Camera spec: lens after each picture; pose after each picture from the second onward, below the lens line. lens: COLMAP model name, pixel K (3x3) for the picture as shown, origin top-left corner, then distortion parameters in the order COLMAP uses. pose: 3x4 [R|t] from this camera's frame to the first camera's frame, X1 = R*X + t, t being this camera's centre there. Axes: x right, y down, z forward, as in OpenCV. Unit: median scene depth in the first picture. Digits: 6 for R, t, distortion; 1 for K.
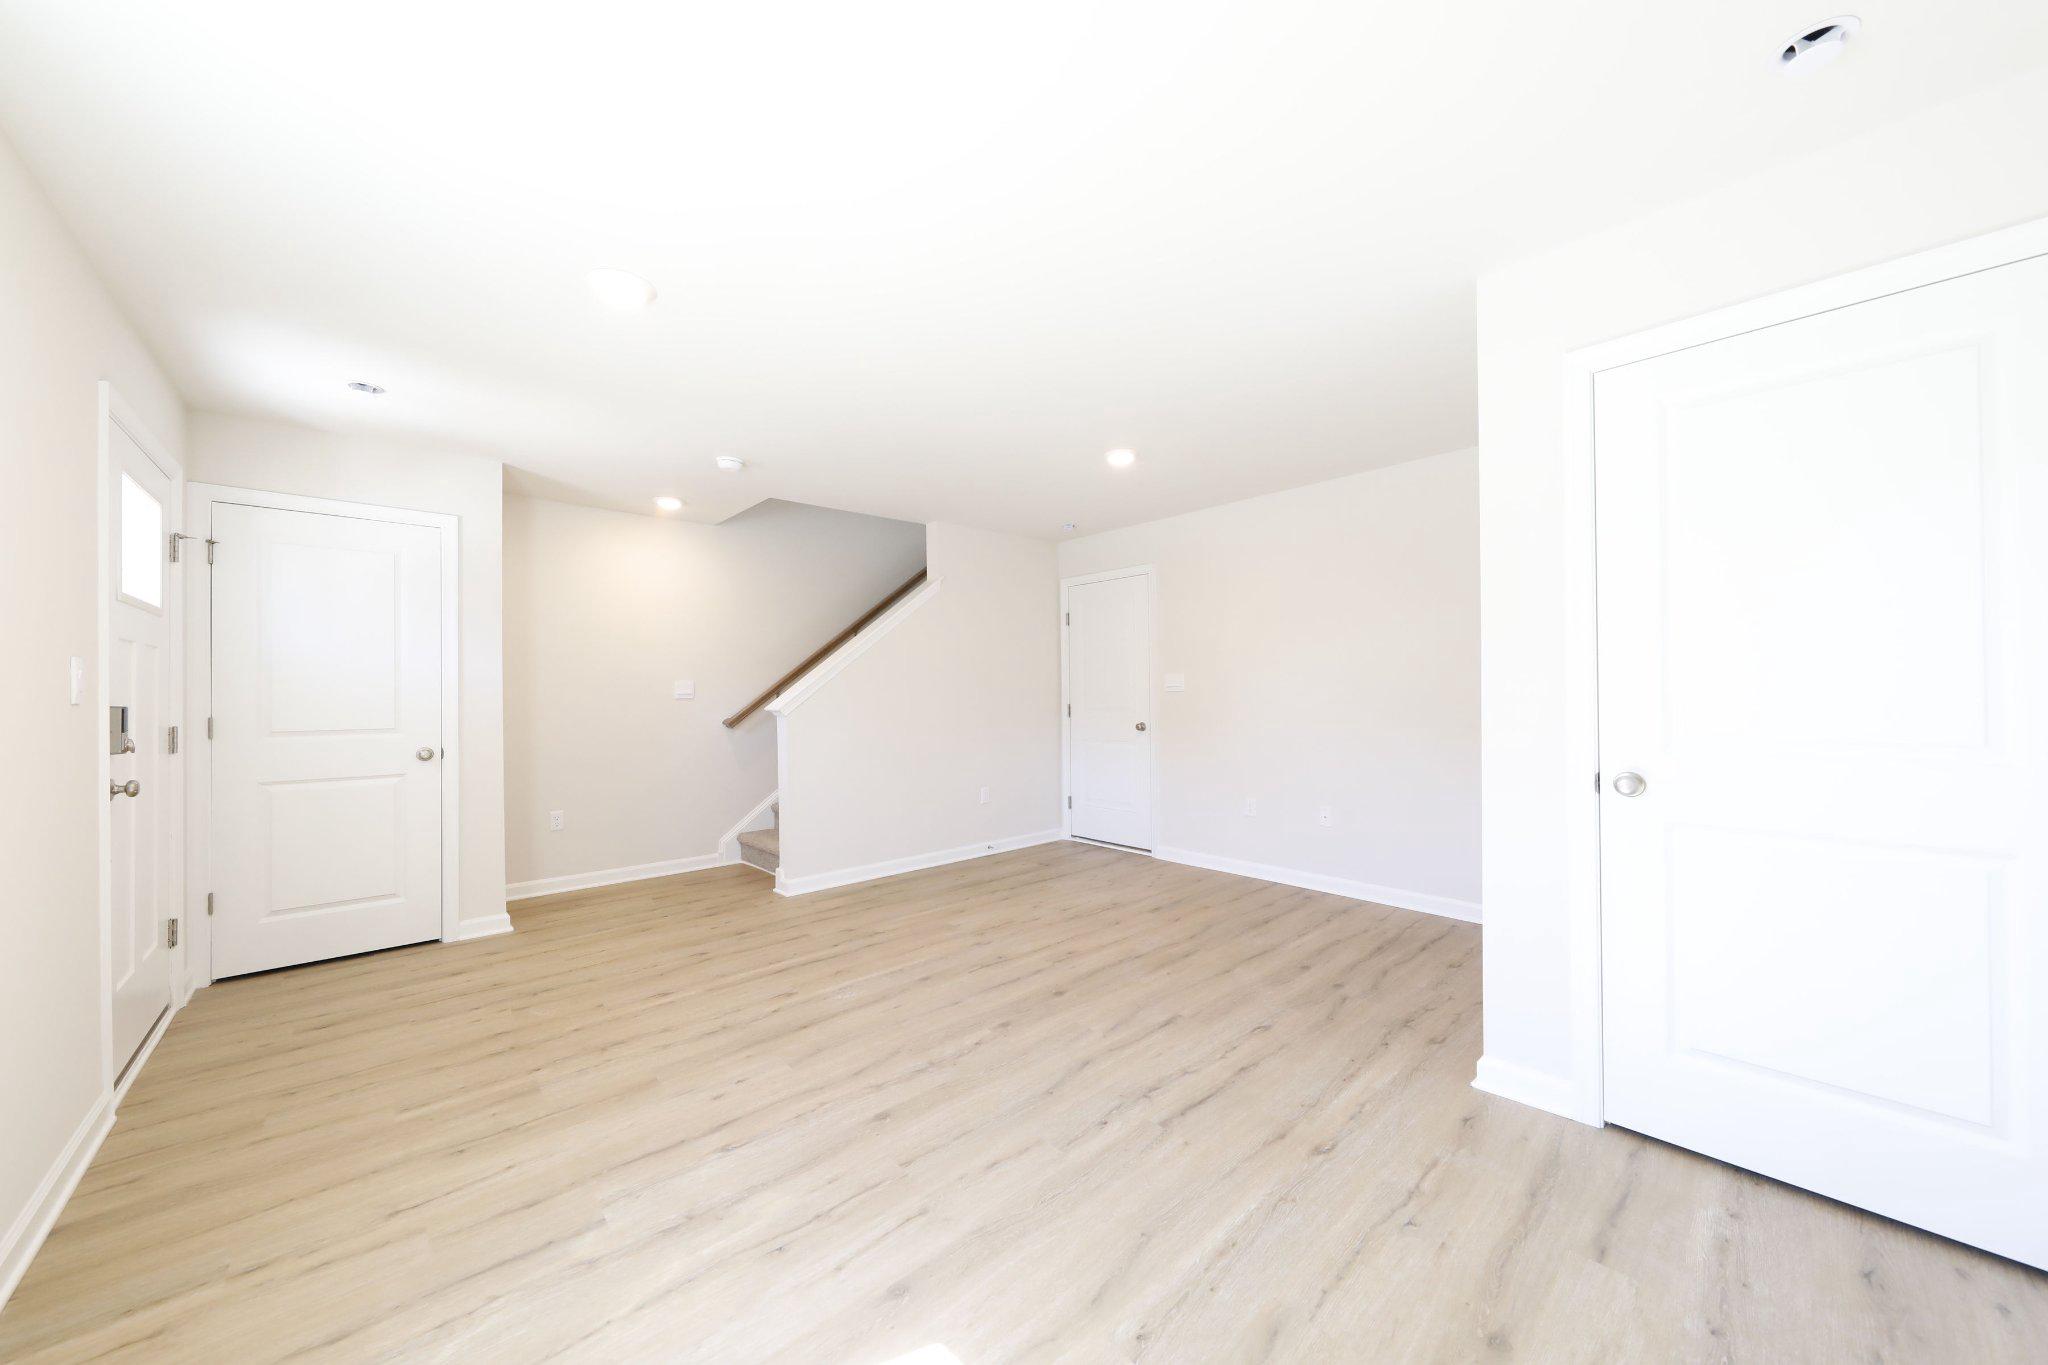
lens RADIAL K [[713.1, 0, 1020.5], [0, 713.1, 687.3], [0, 0, 1]] dist [-0.002062, -0.000295]
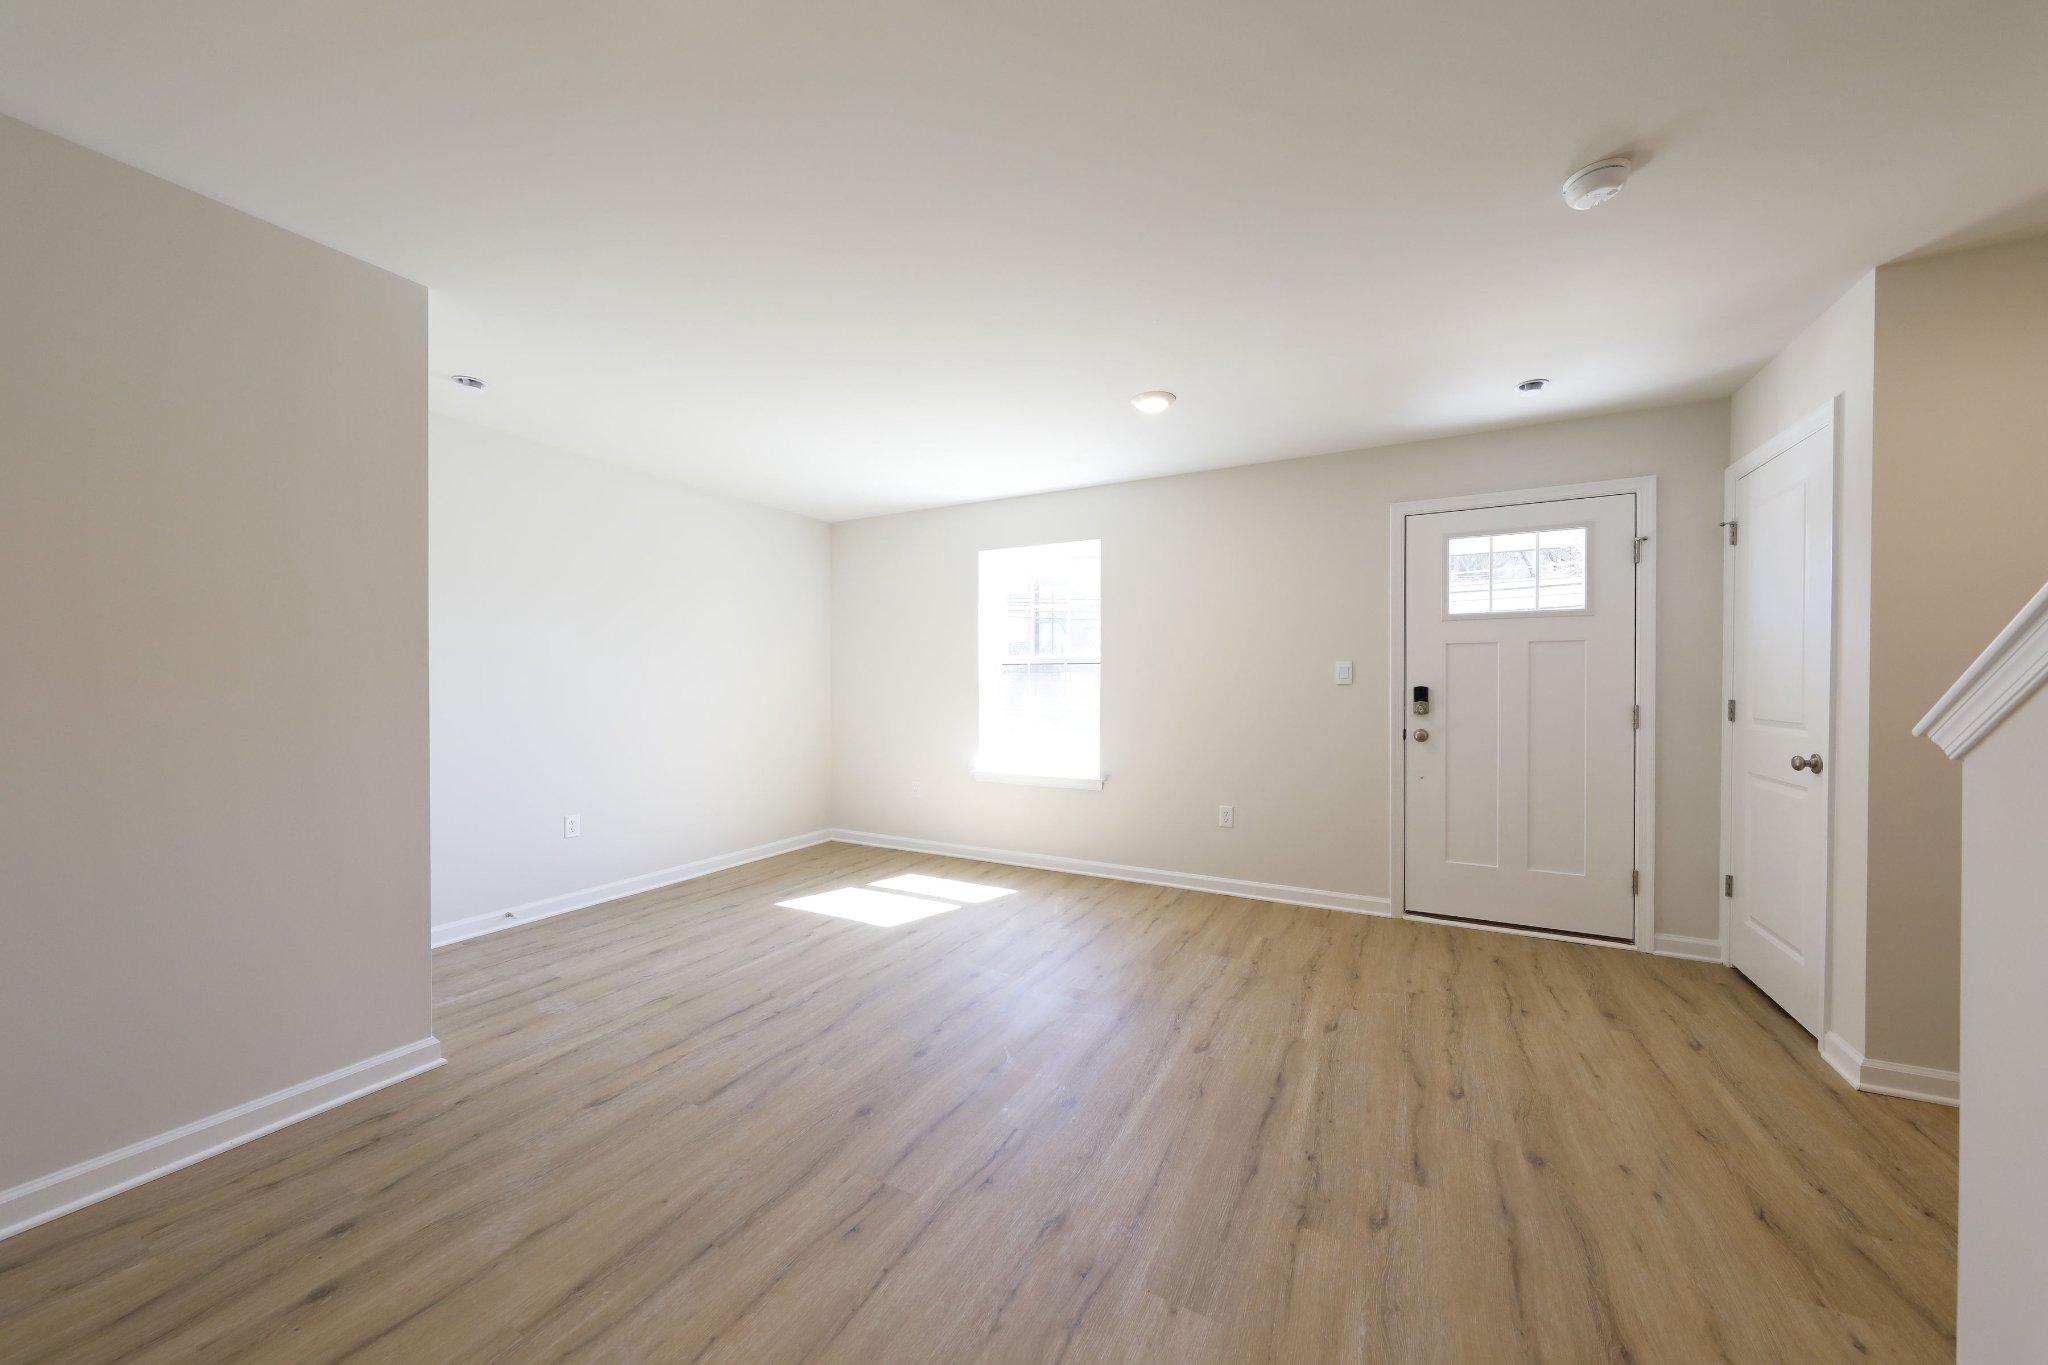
lens RADIAL K [[713.1, 0, 1031.3], [0, 713.1, 679.2], [0, 0, 1]] dist [-0.002062, -0.000295]
pose [[-0.938569, 0.007838, -0.345003, 0.143295], [0.012427, 0.999861, -0.011090, 0.013582], [0.344868, -0.014696, -0.938536, 1.790229]]
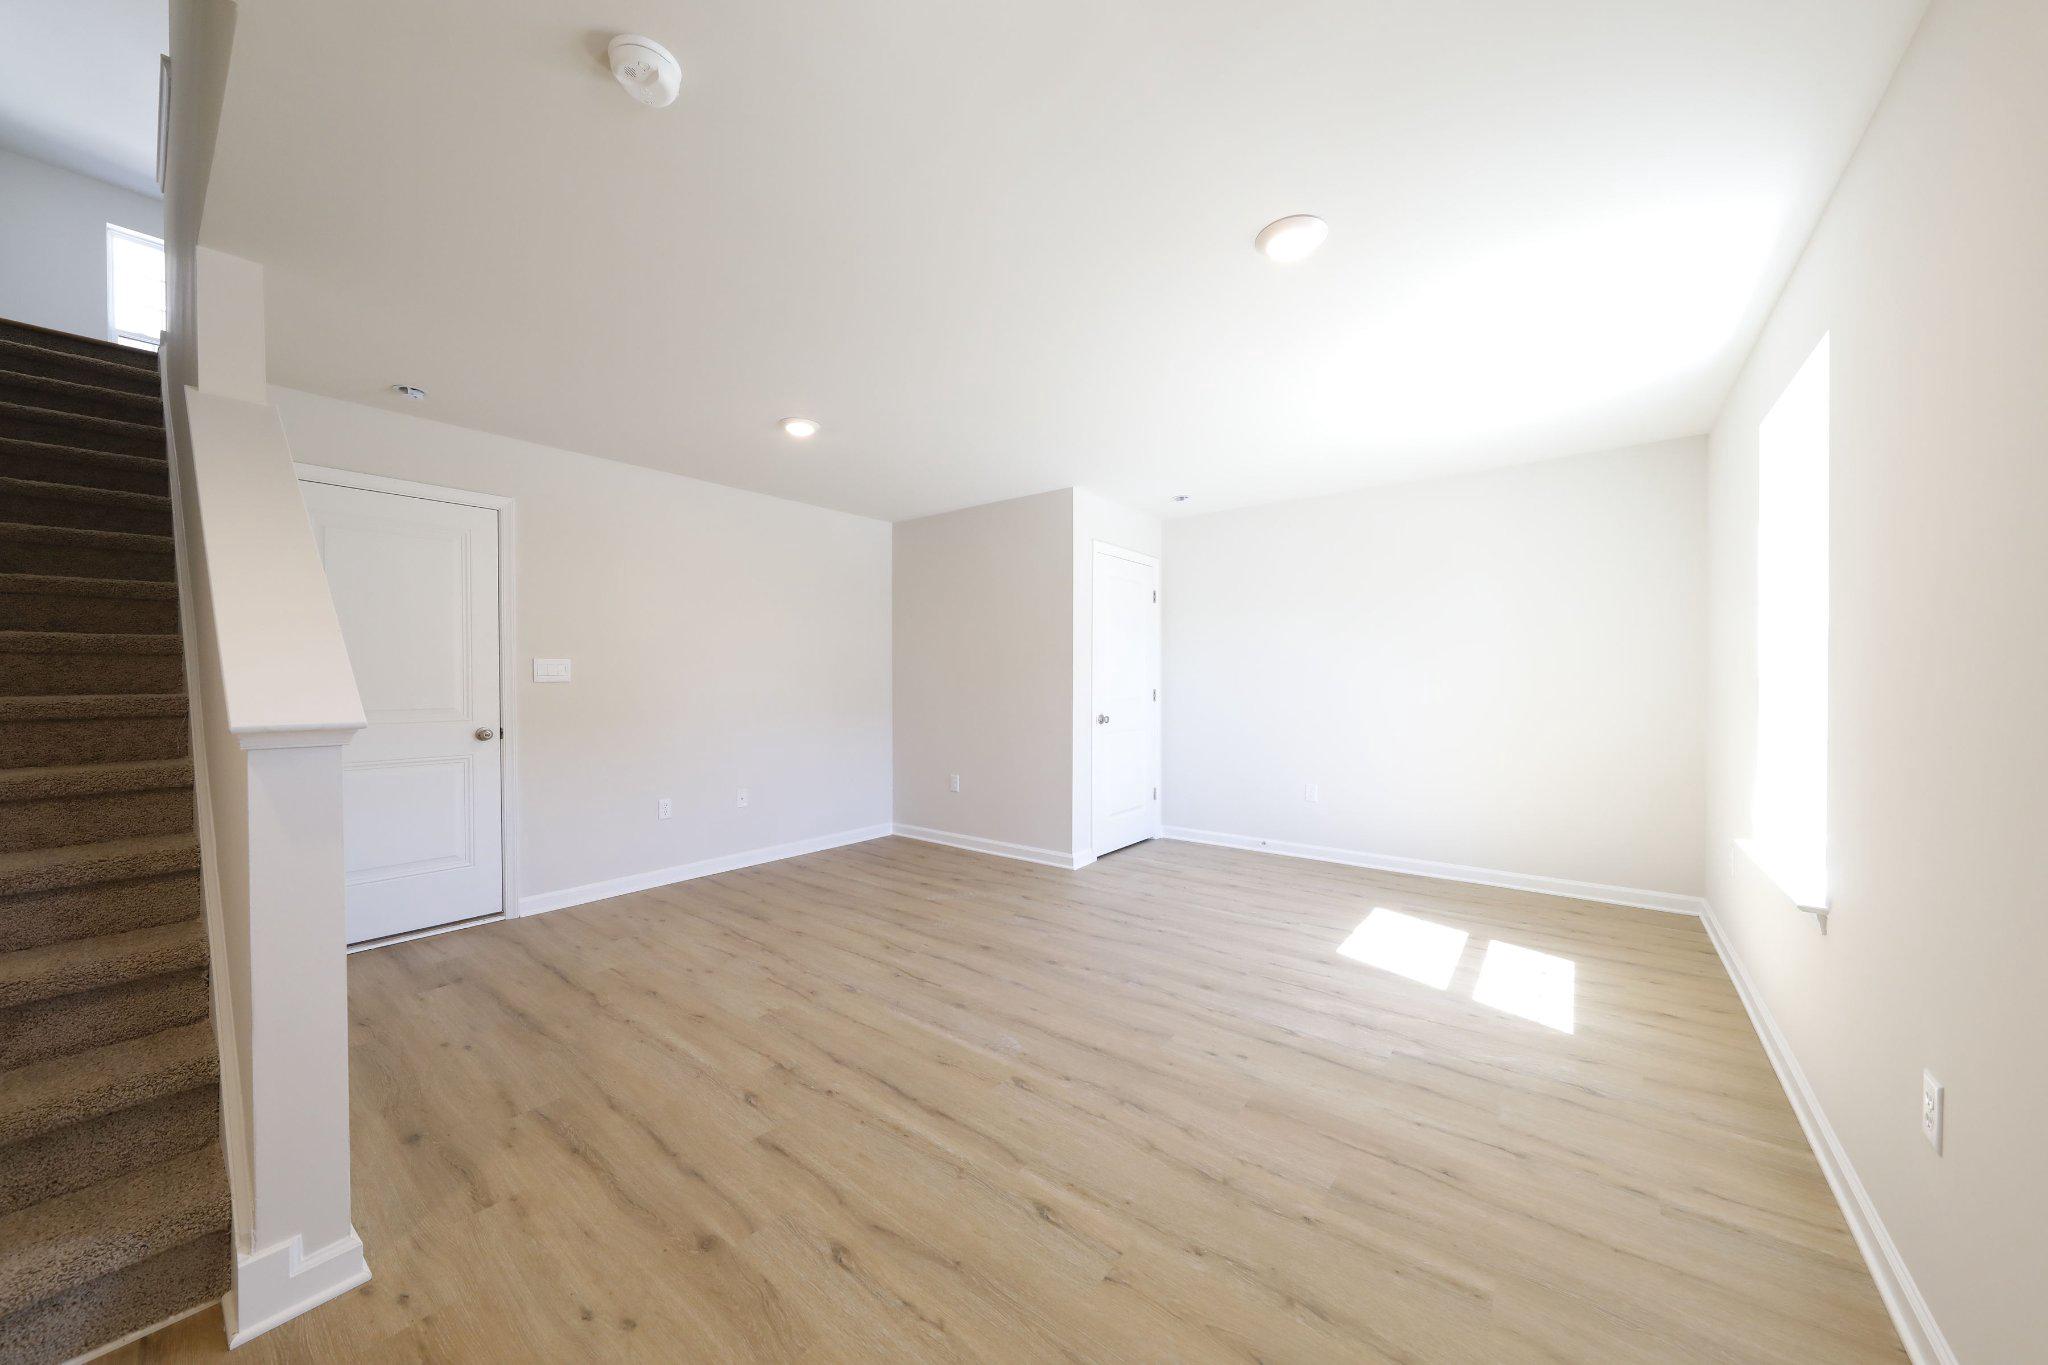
lens RADIAL K [[713.1, 0, 1020.6], [0, 713.1, 695.0], [0, 0, 1]] dist [-0.002062, -0.000295]
pose [[-0.163667, -0.008793, 0.986476, -1.110204], [-0.004633, 0.999956, 0.008144, 0.019666], [-0.986505, -0.003238, -0.163701, 1.176660]]
